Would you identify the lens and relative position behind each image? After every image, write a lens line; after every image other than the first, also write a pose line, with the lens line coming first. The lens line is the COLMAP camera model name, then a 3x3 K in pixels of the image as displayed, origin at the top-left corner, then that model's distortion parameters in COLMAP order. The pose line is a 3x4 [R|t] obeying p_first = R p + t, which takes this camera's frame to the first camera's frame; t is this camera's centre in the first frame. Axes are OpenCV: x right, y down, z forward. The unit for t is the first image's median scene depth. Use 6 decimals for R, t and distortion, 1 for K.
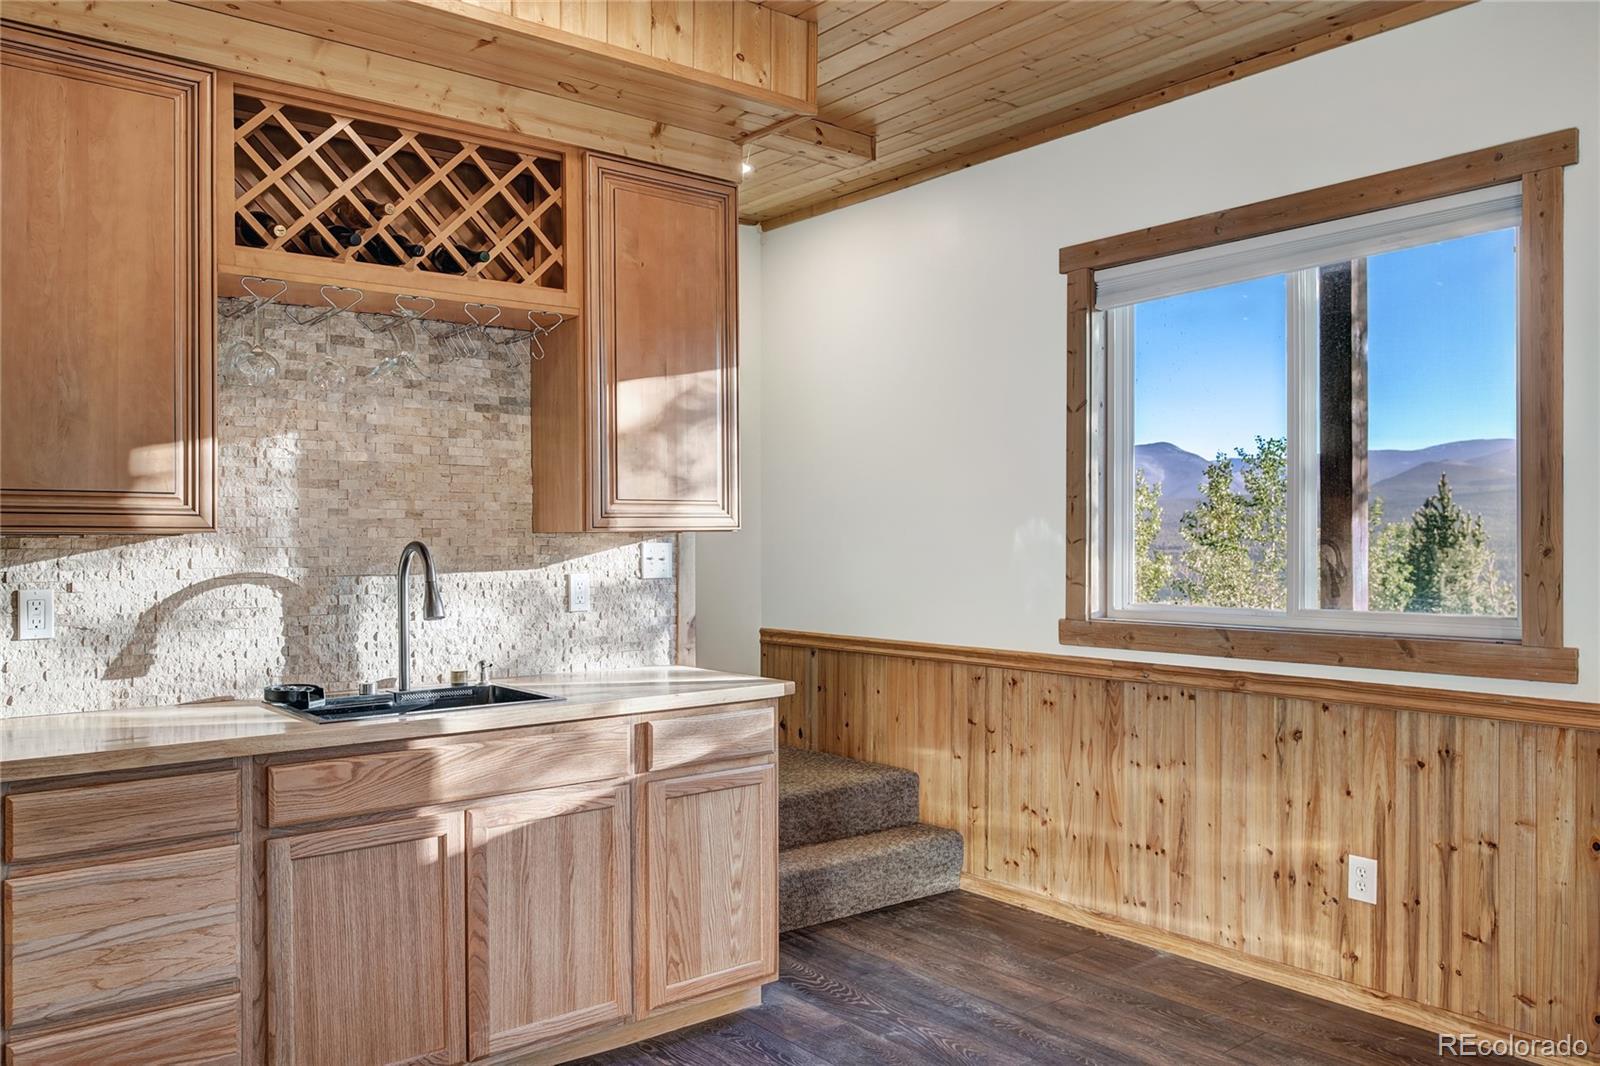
lens RADIAL K [[1211.3, 0, 801.3], [0, 1211.3, 543.4], [0, 0, 1]] dist [0.004350, -0.001817]
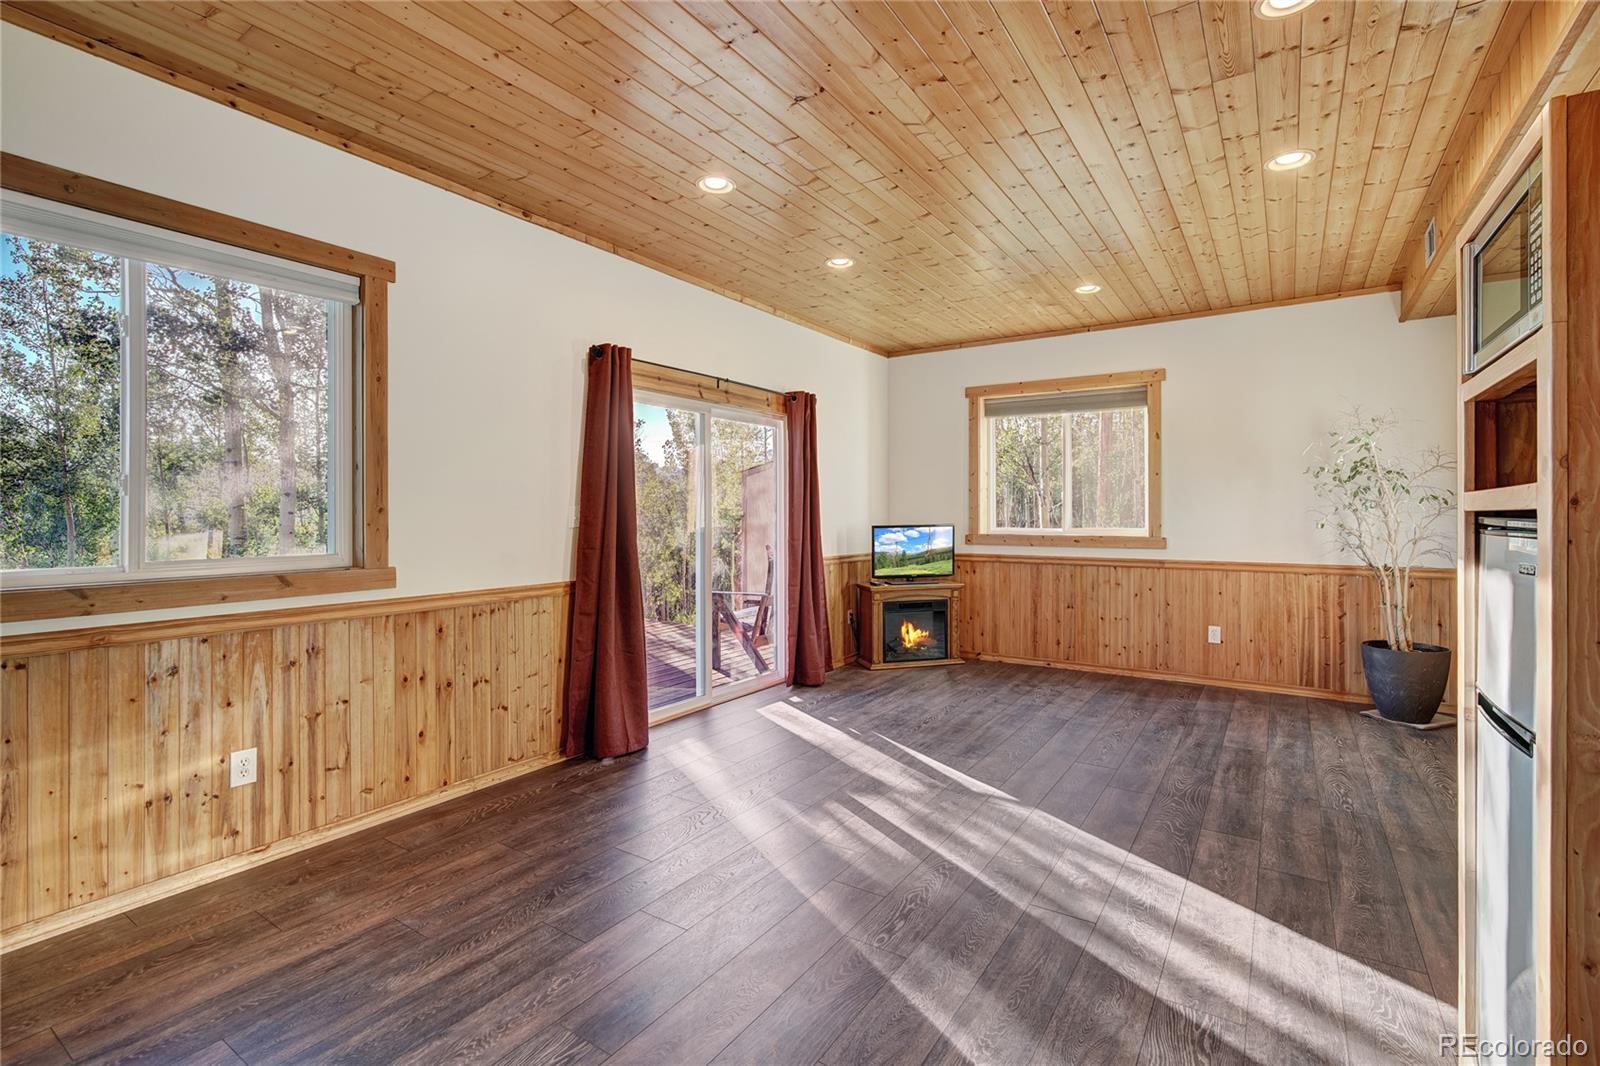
lens RADIAL K [[722.2, 0, 809.8], [0, 722.2, 510.2], [0, 0, 1]] dist [-0.009138, 0.002441]
pose [[-0.299392, 0.010029, 0.954078, -0.461647], [0.008602, 0.999932, -0.007811, 0.018515], [-0.954091, 0.005868, -0.299458, 0.690433]]
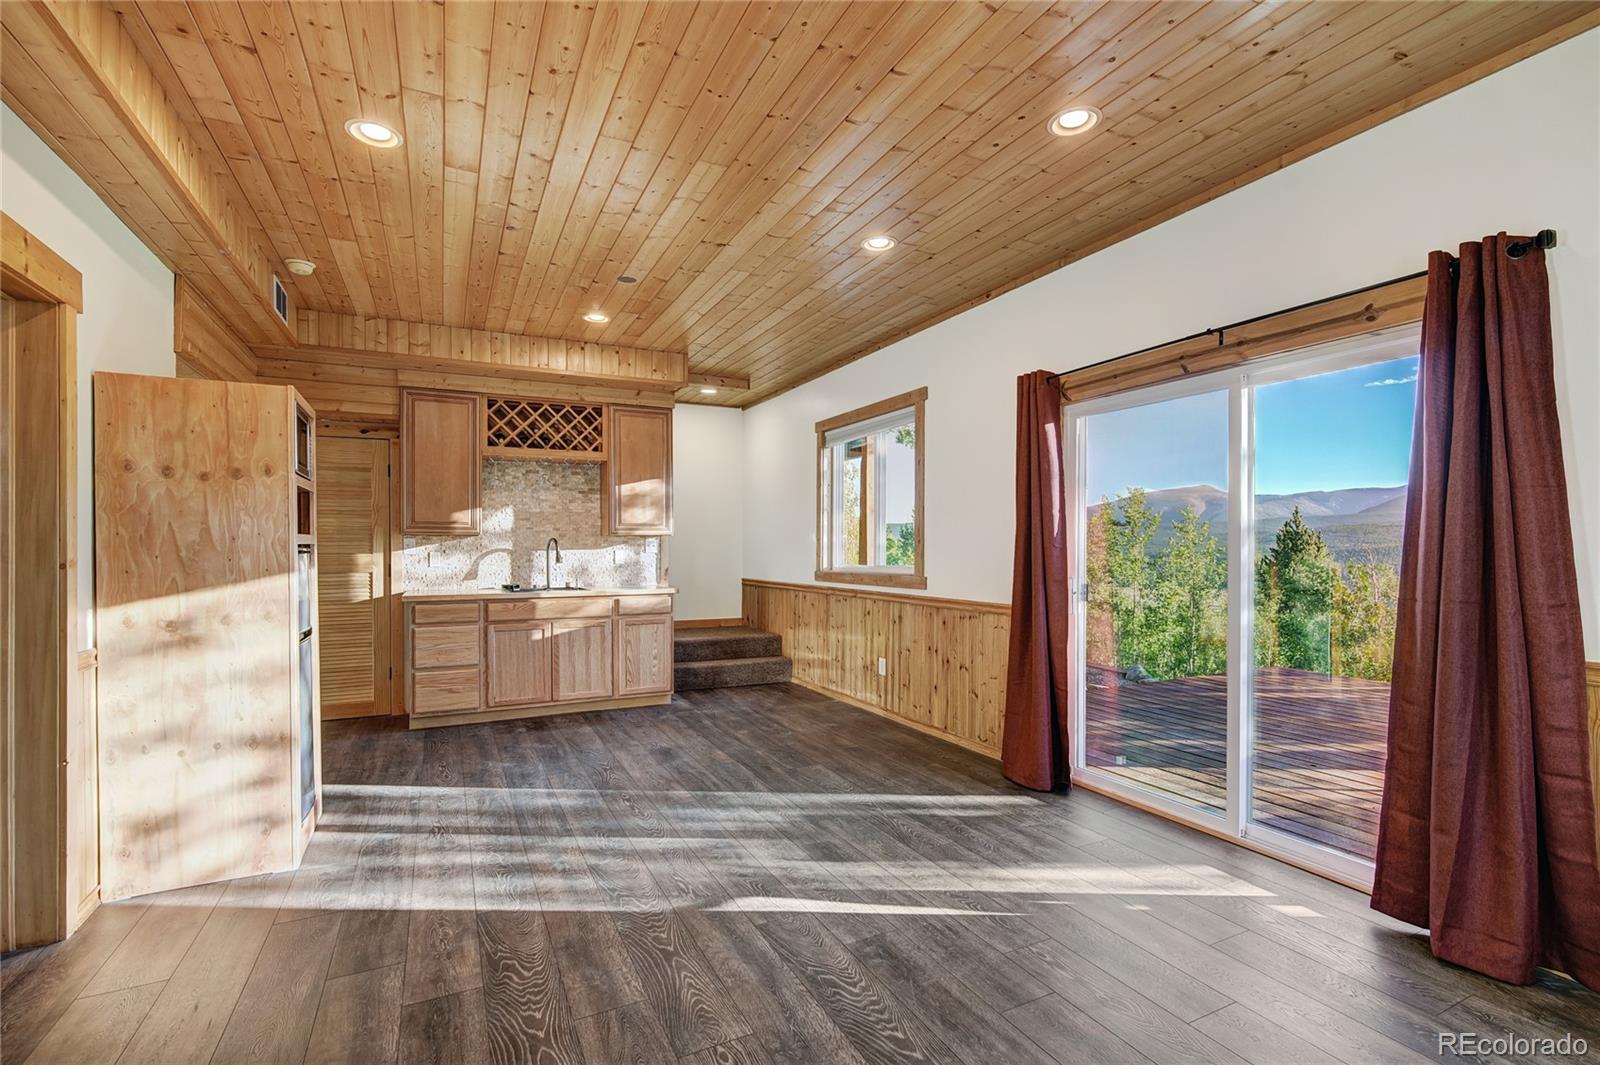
lens RADIAL K [[722.2, 0, 798.1], [0, 722.2, 549.0], [0, 0, 1]] dist [-0.009138, 0.002441]
pose [[0.975109, 0.002684, -0.221712, 0.664731], [-0.002854, 0.999996, -0.000447, 0.023936], [0.221710, 0.001068, 0.975112, -0.601881]]
